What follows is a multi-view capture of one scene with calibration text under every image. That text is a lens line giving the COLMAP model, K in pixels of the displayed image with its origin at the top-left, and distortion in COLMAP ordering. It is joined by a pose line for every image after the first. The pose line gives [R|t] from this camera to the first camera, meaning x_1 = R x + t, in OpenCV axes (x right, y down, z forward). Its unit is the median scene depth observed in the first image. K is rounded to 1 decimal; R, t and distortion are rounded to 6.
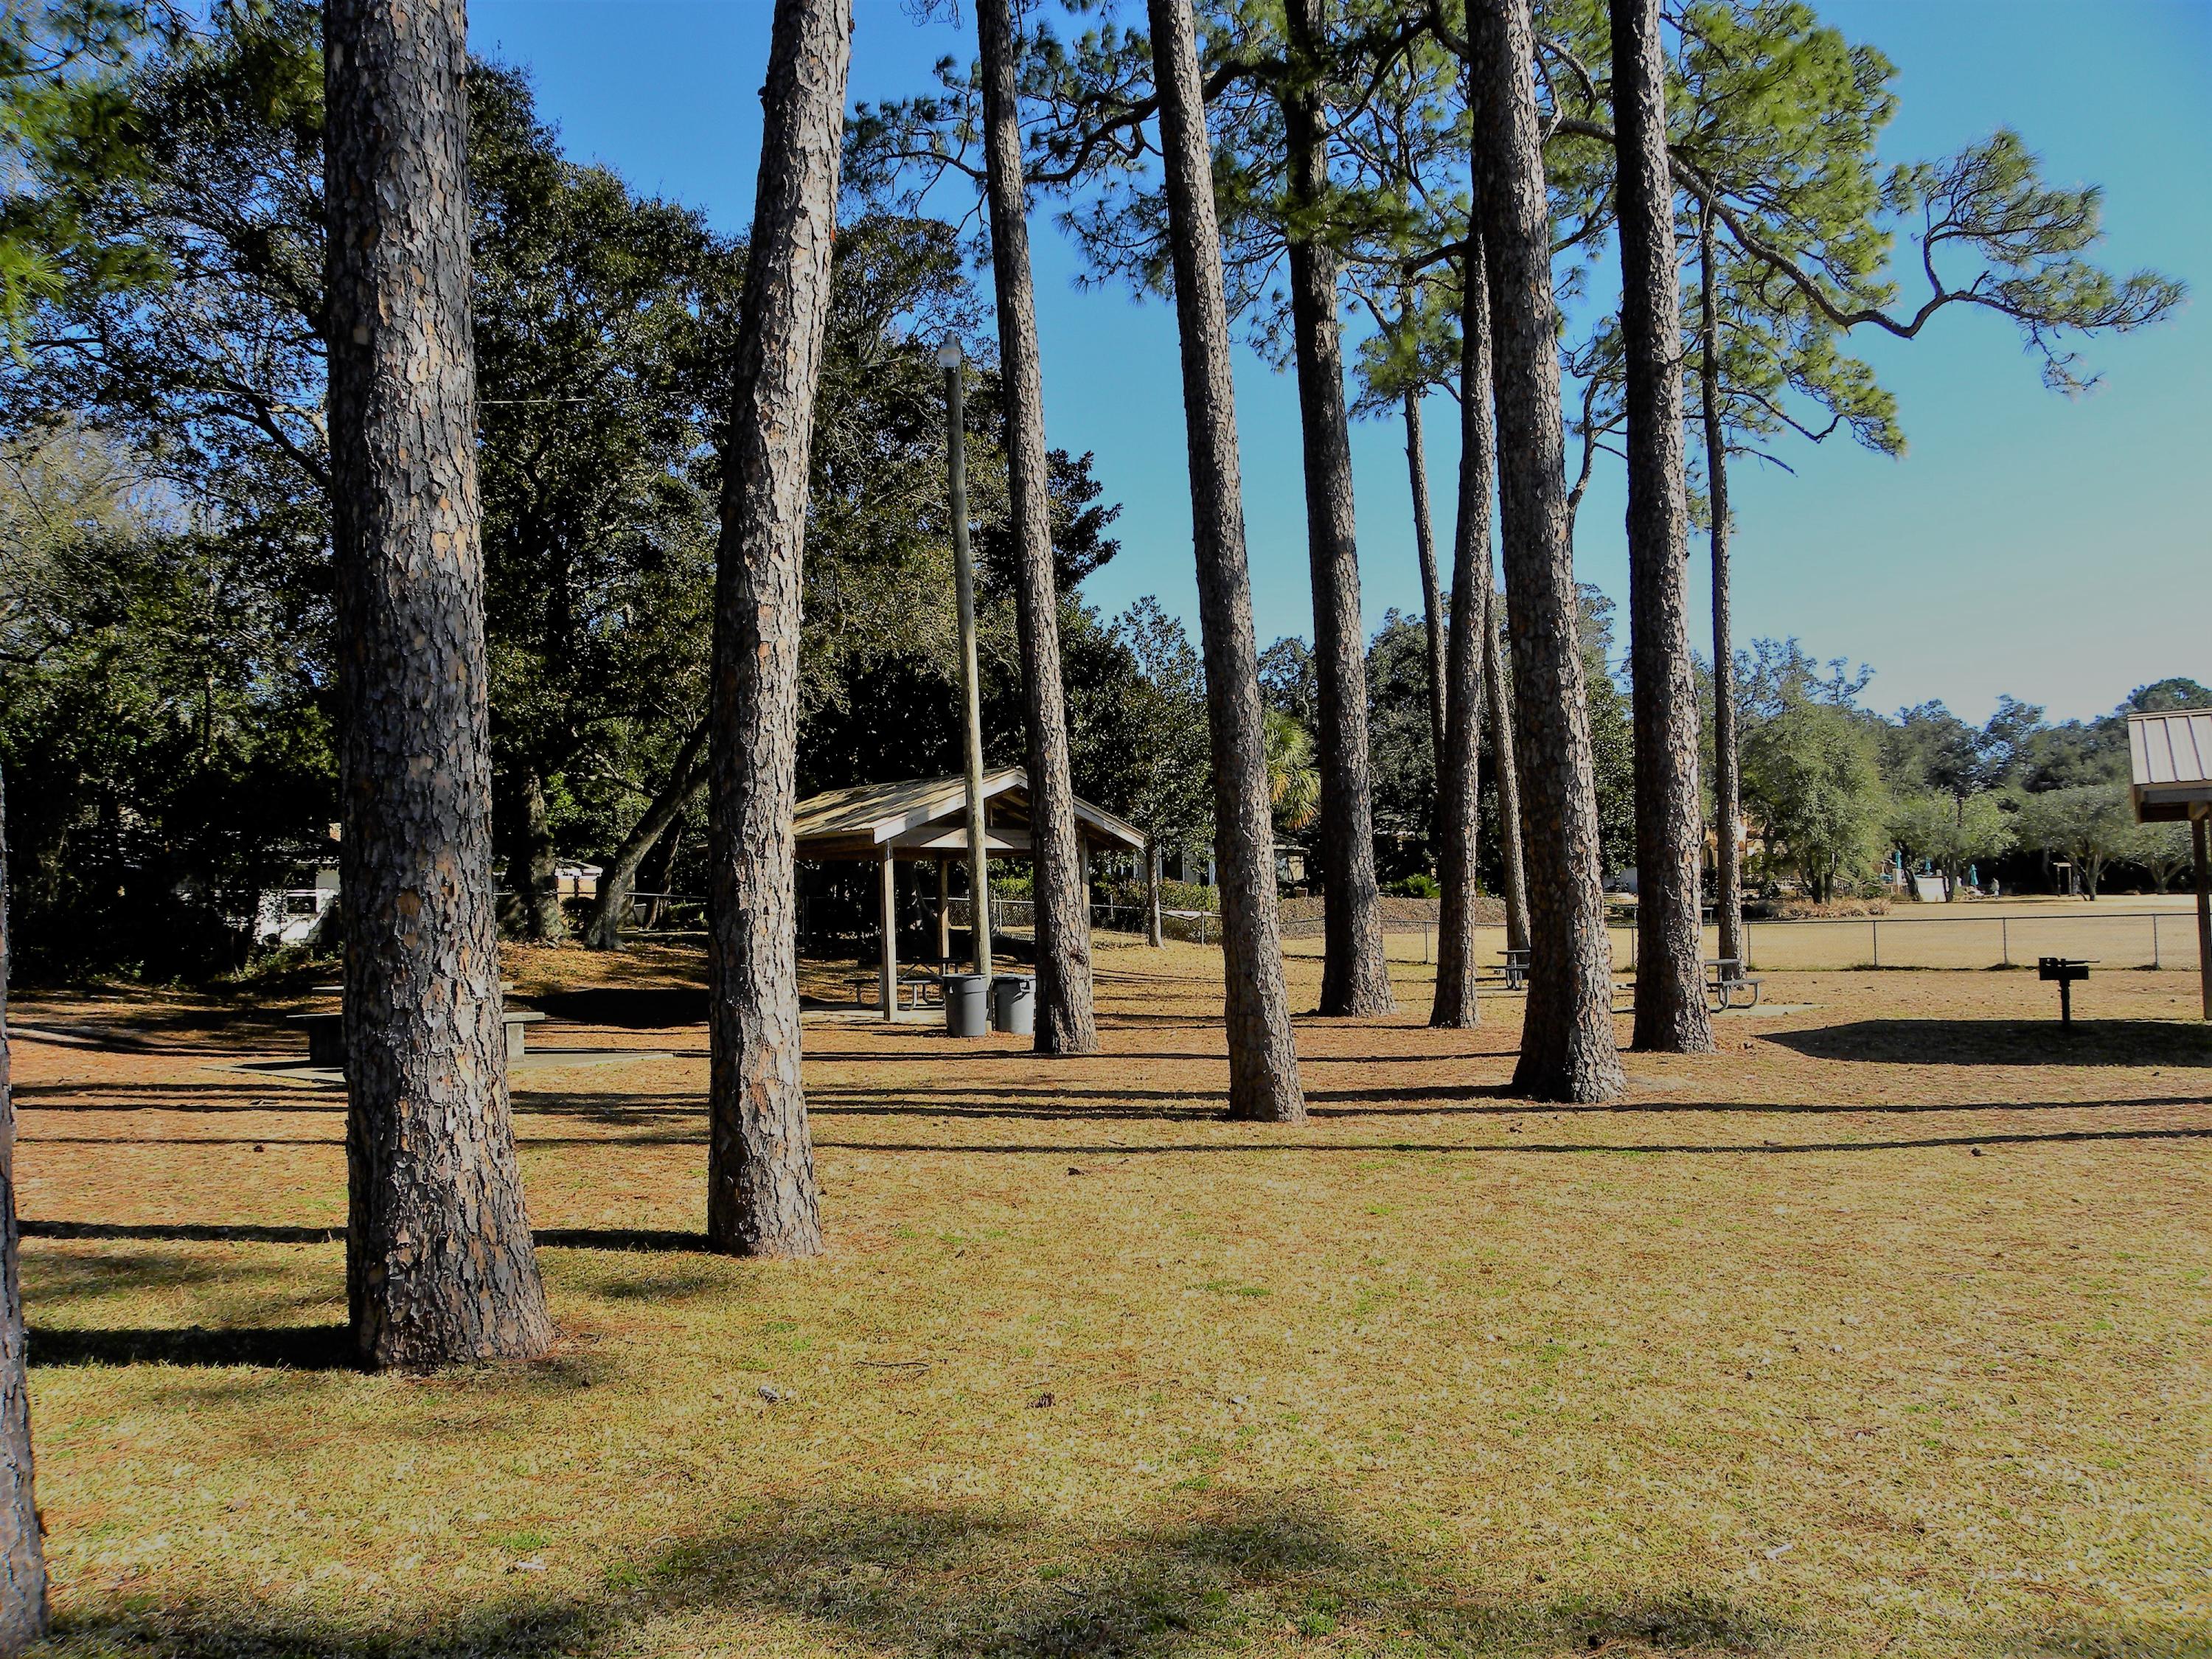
lens RADIAL K [[1703.8, 0, 1100.9], [0, 1703.8, 845.6], [0, 0, 1]] dist [-0.126834, 0.058593]
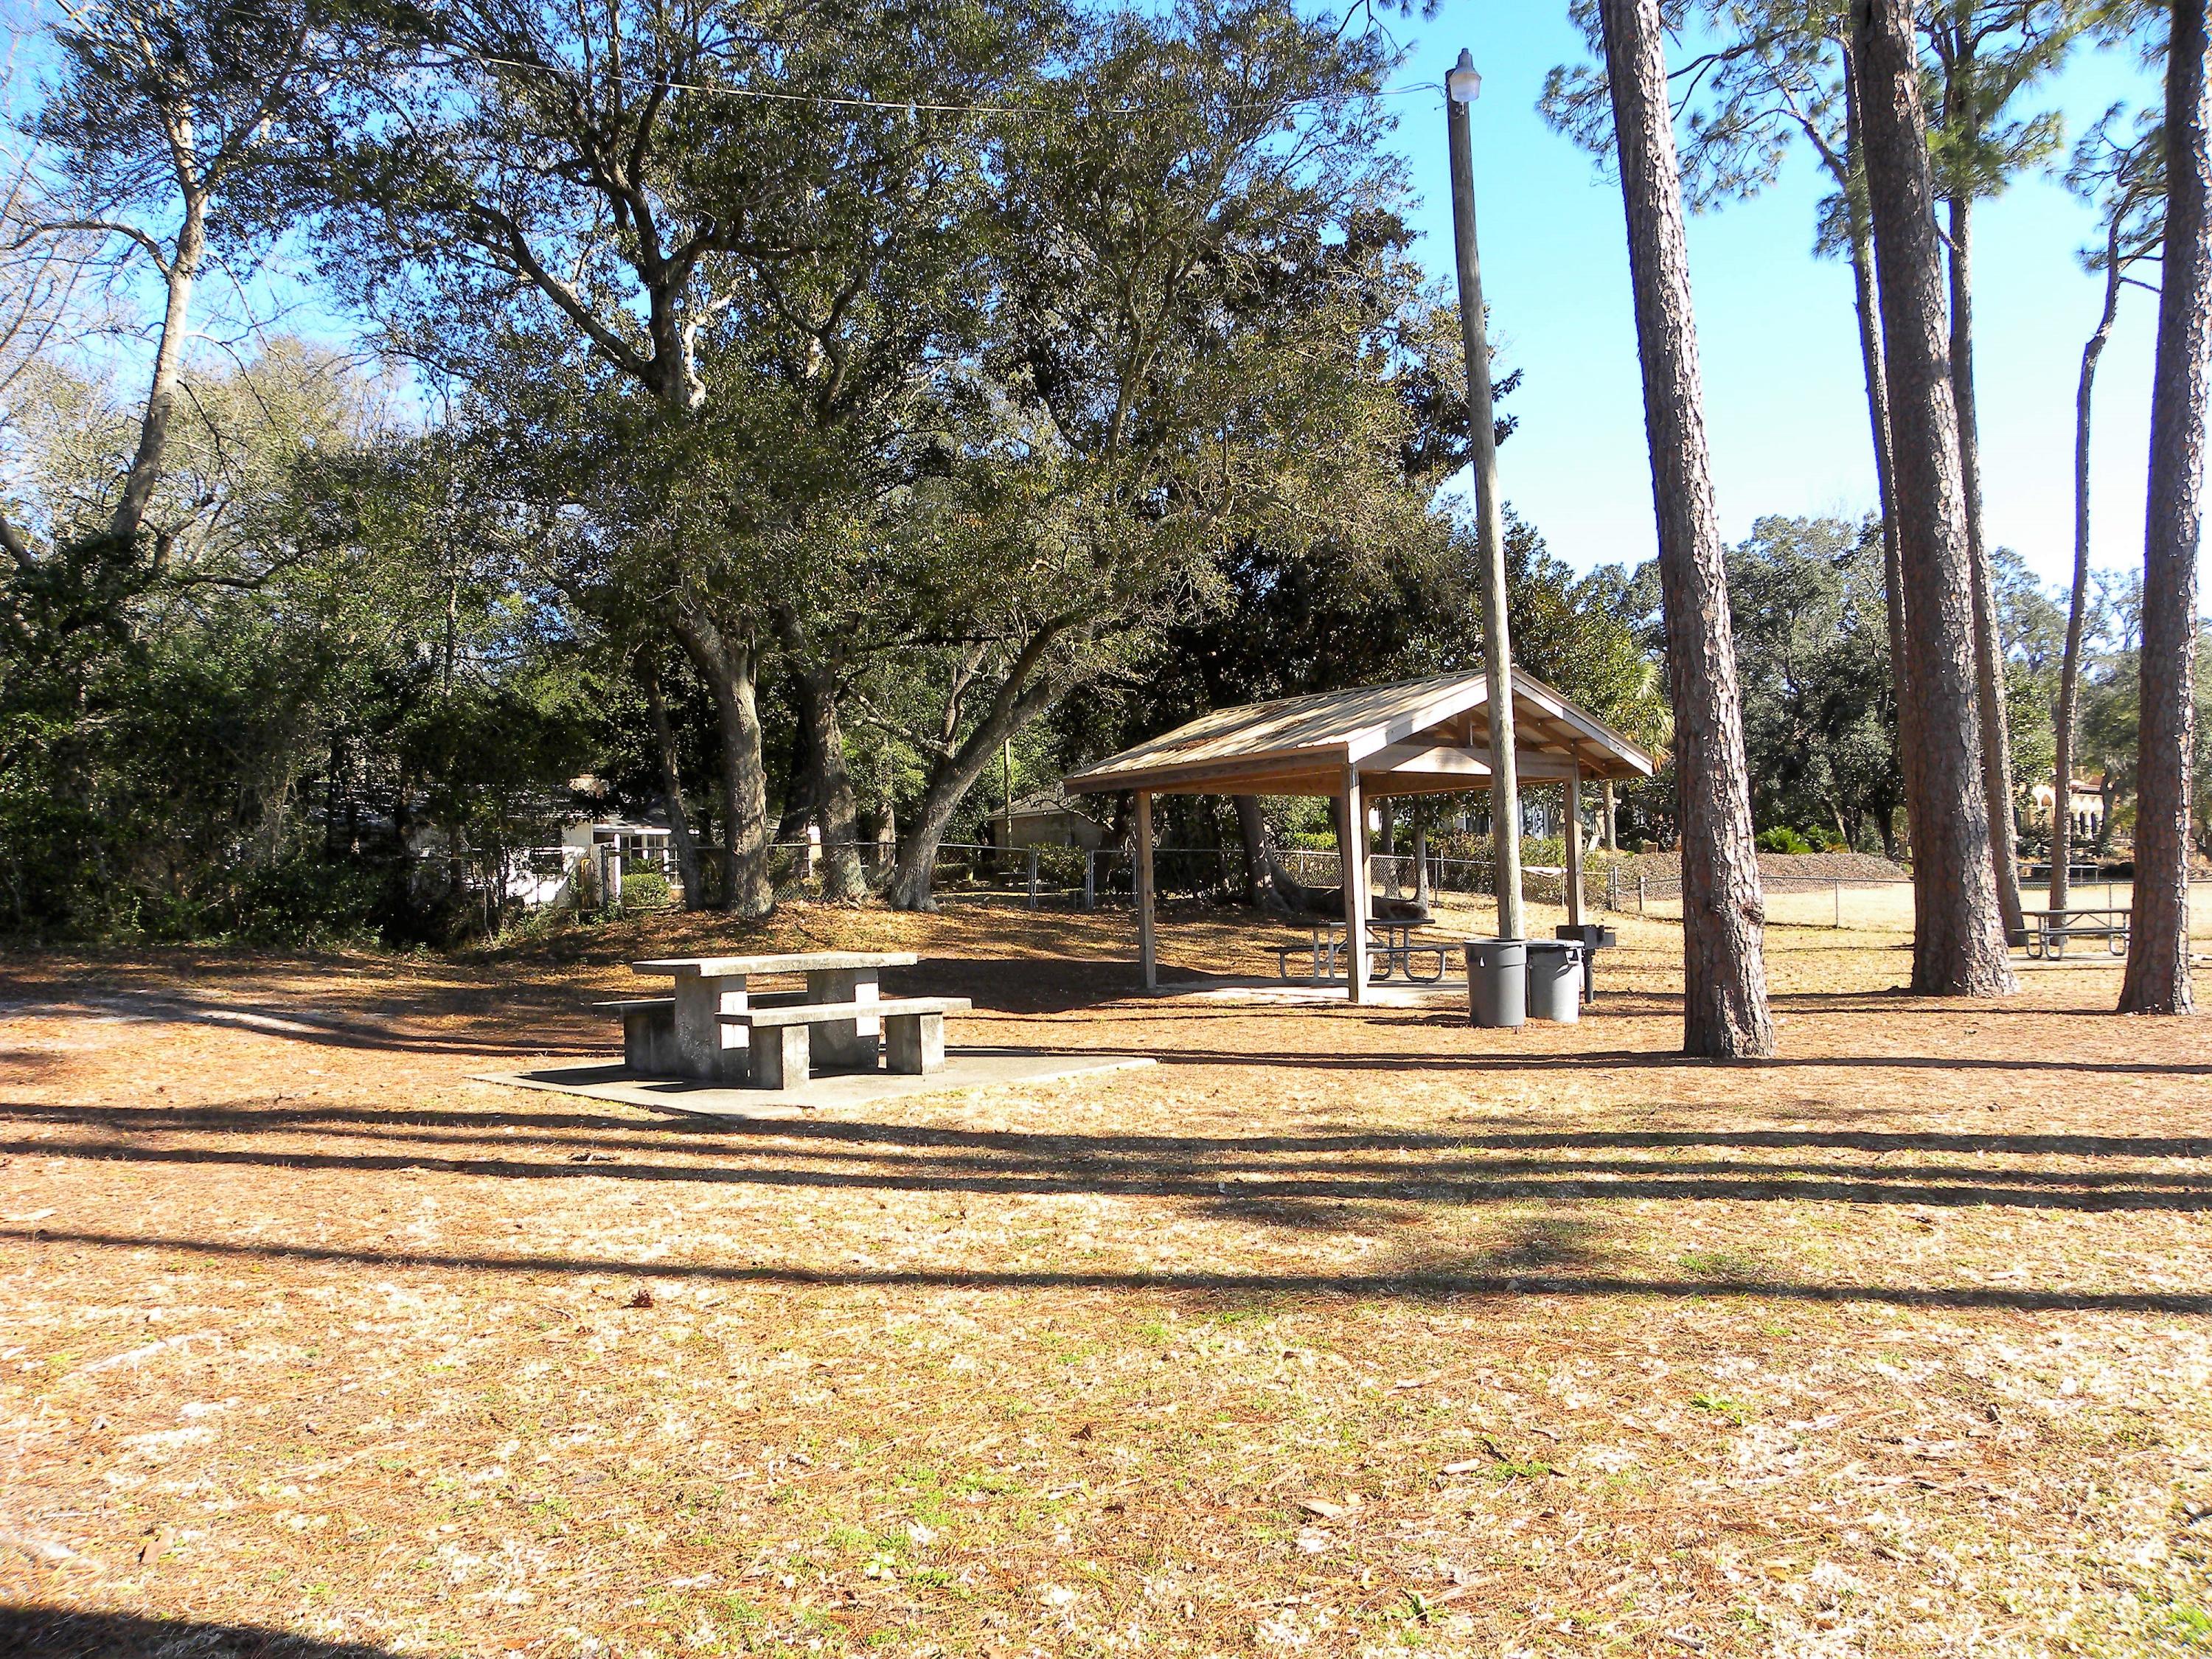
lens RADIAL K [[1703.8, 0, 1095.8], [0, 1703.8, 840.7], [0, 0, 1]] dist [-0.126834, 0.058593]
pose [[0.992850, -0.004164, -0.119293, -0.140172], [0.006214, 0.999839, 0.016824, 0.017539], [0.119204, -0.017445, 0.992717, 0.231545]]
